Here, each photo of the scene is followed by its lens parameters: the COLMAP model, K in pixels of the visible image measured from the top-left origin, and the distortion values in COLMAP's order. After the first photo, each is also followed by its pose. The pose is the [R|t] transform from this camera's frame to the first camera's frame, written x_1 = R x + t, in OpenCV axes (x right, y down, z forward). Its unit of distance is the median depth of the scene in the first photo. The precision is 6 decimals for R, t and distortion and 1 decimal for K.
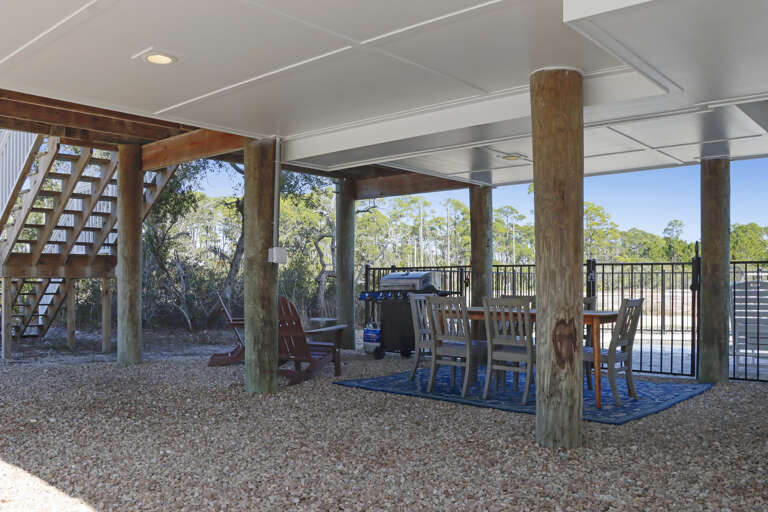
lens RADIAL K [[626.3, 0, 384.1], [0, 626.3, 269.1], [0, 0, 1]] dist [-0.006391, -0.002943]
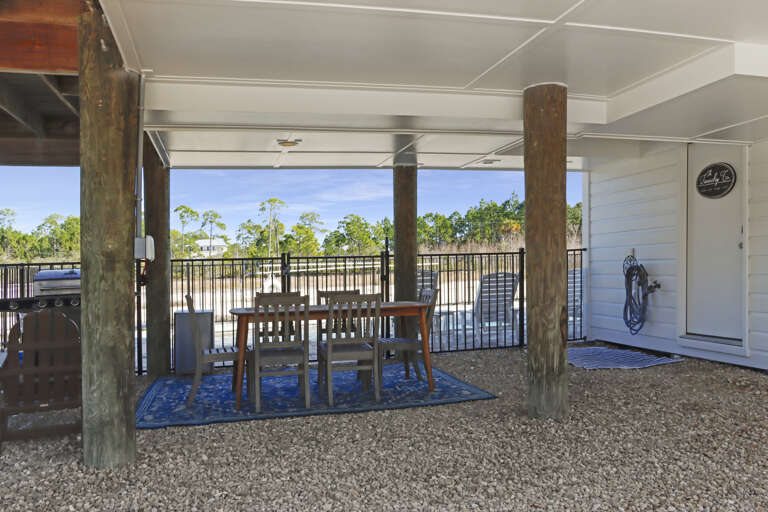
lens RADIAL K [[661.6, 0, 384.0], [0, 661.6, 256.0], [0, 0, 1]] dist [0.000106, -0.000798]
pose [[0.568425, -0.005262, 0.822719, -0.593216], [0.012342, 0.999922, -0.002132, -0.008810], [-0.822643, 0.011366, 0.568445, 0.379791]]
